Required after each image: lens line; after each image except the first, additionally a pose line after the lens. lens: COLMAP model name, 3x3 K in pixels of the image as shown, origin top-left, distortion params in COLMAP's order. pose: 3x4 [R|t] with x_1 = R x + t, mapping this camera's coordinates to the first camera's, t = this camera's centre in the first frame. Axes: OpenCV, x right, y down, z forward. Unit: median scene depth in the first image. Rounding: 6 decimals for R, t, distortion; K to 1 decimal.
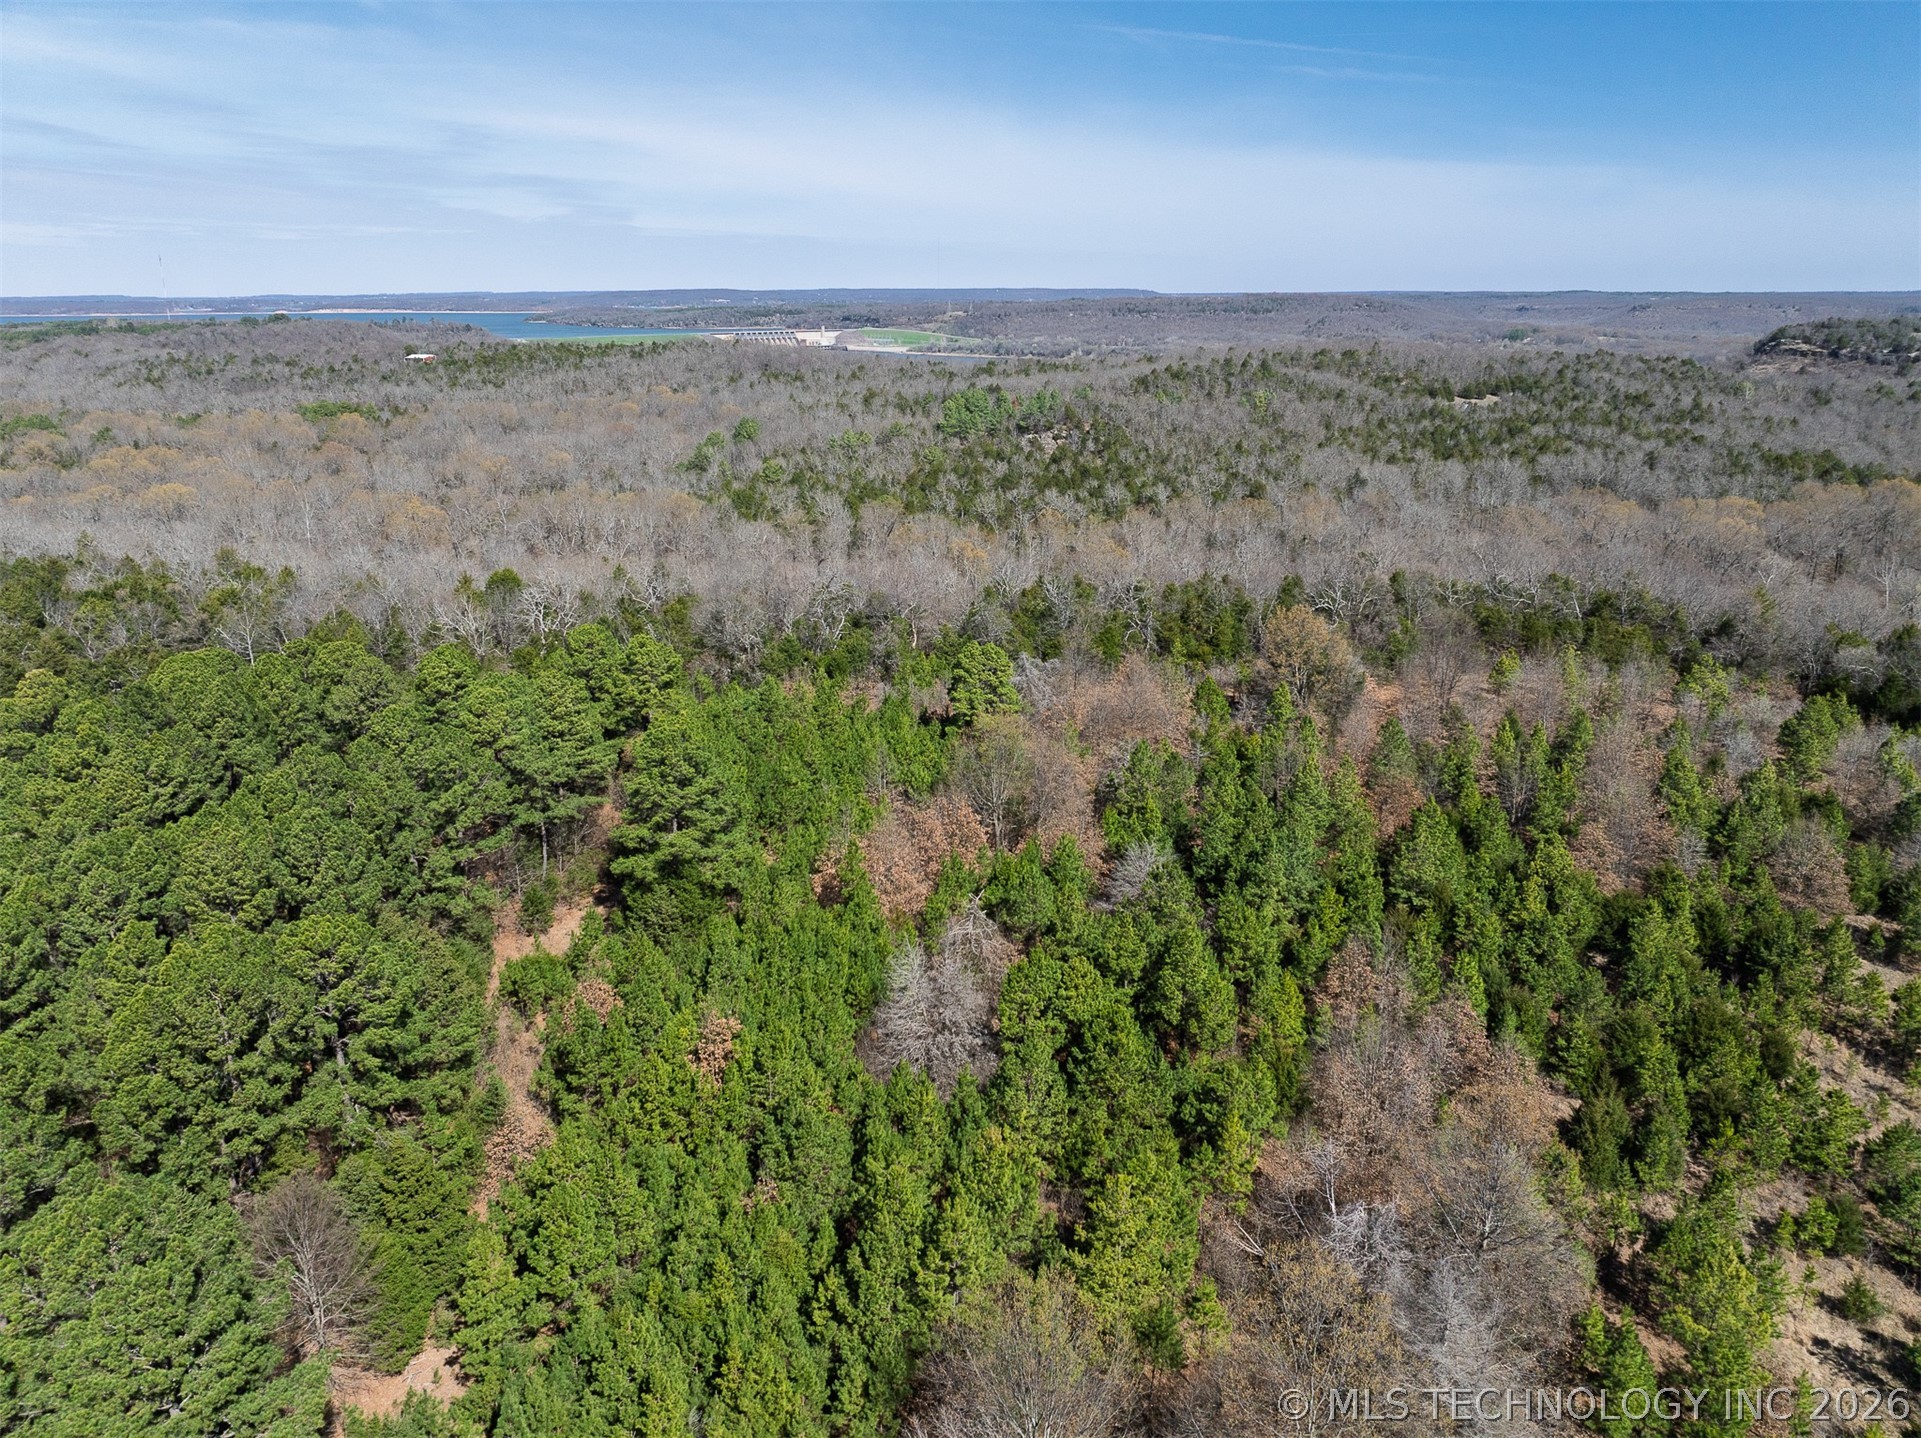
lens RADIAL K [[1350.6, 0, 938.9], [0, 1350.6, 711.5], [0, 0, 1]] dist [-0.059840, 0.030901]
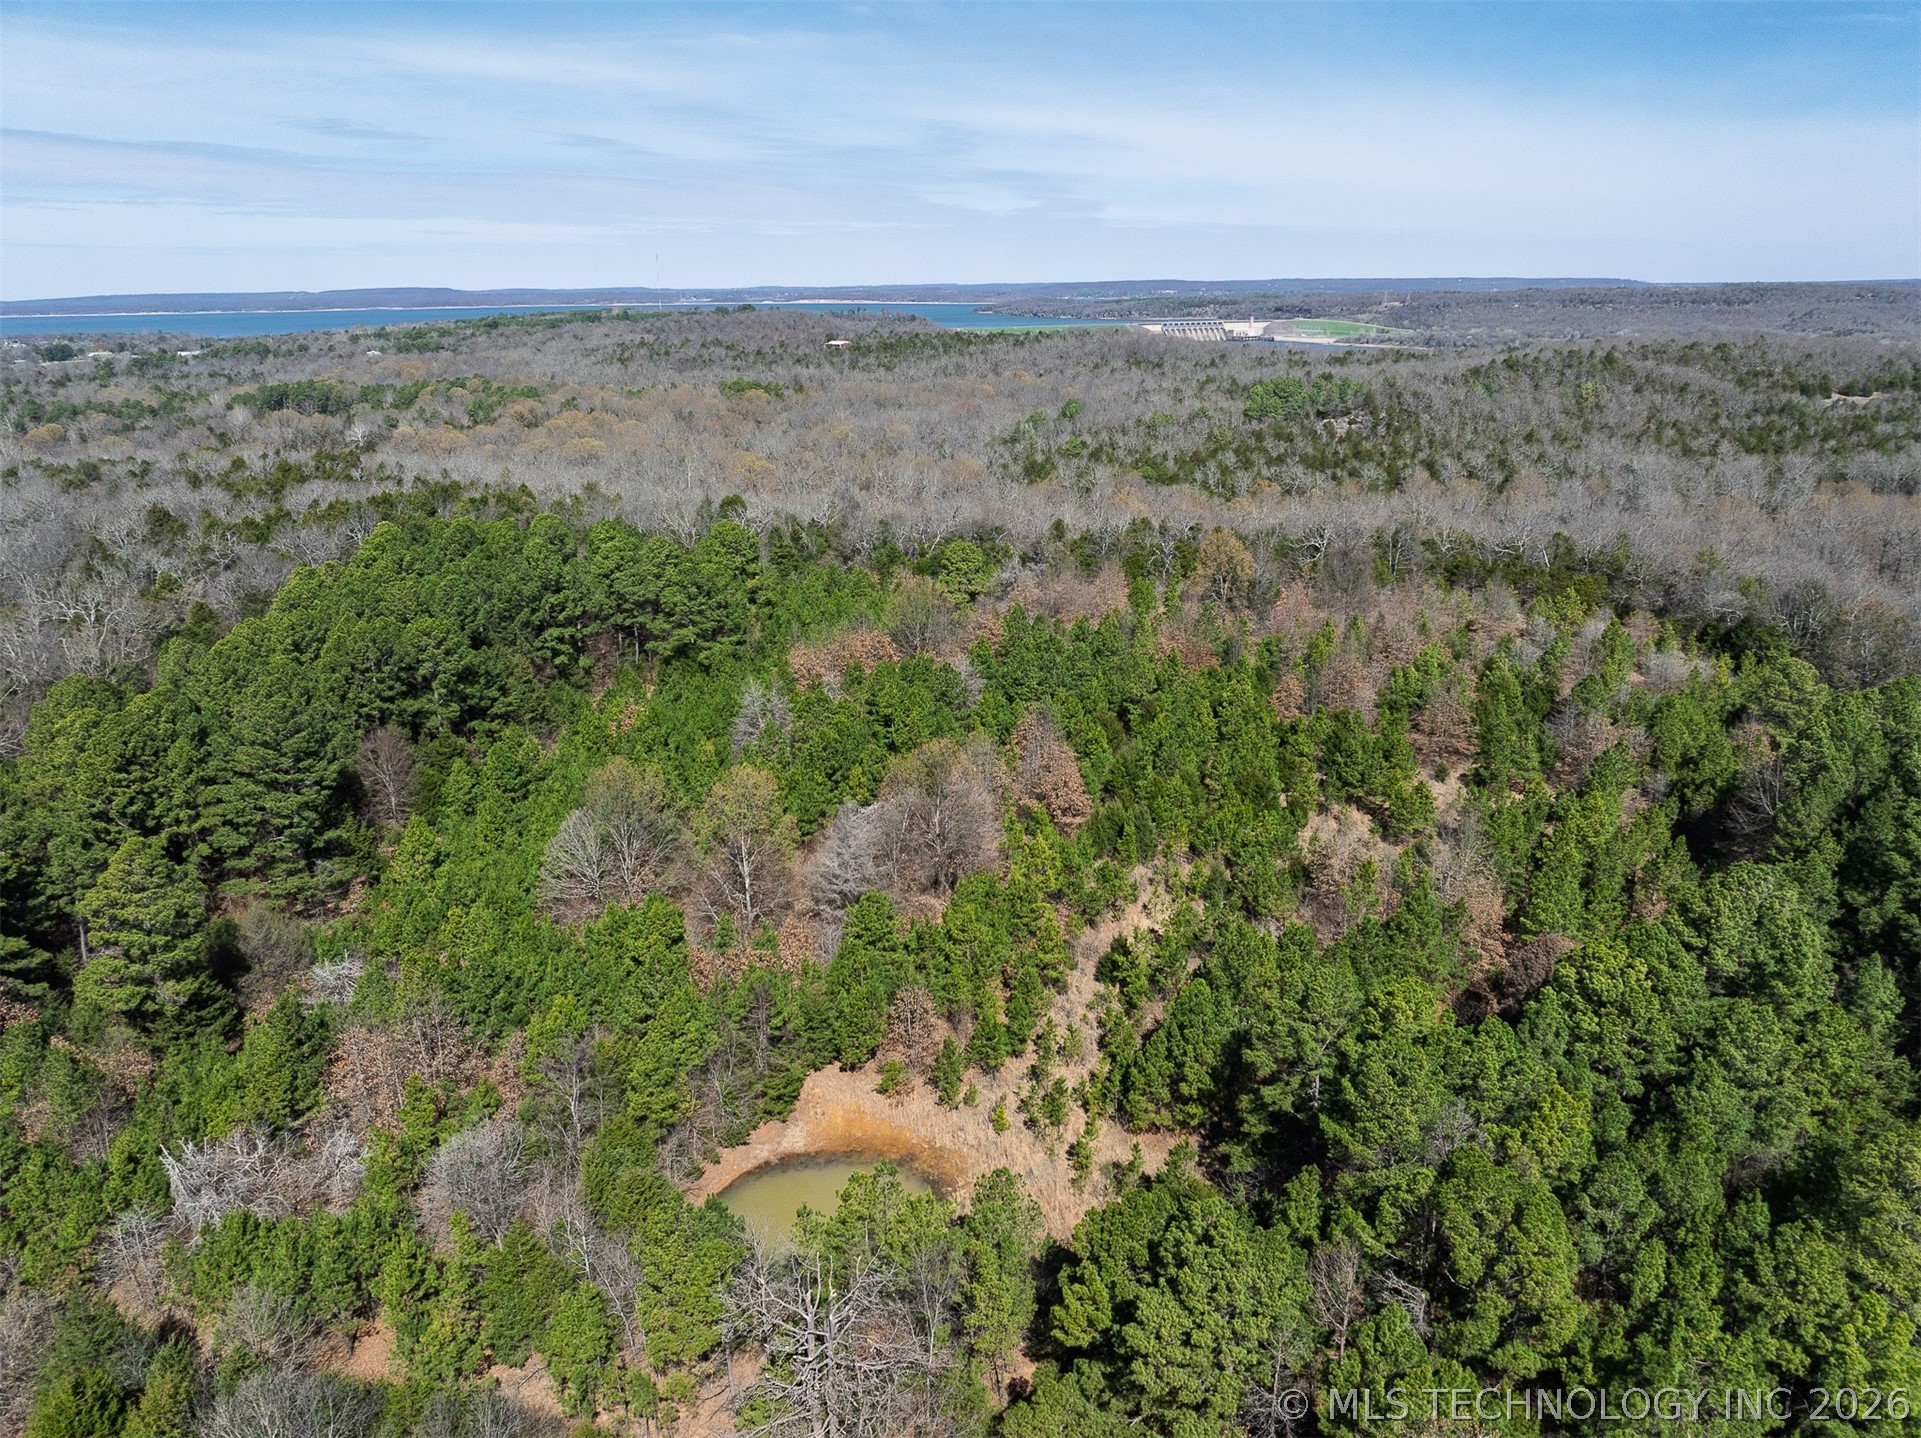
lens RADIAL K [[1350.6, 0, 978.1], [0, 1350.6, 711.8], [0, 0, 1]] dist [-0.059840, 0.030901]
pose [[0.953525, 0.081616, -0.290049, 0.089418], [-0.079550, 0.996651, 0.018928, 0.018600], [0.290622, 0.005025, 0.956825, -0.066486]]
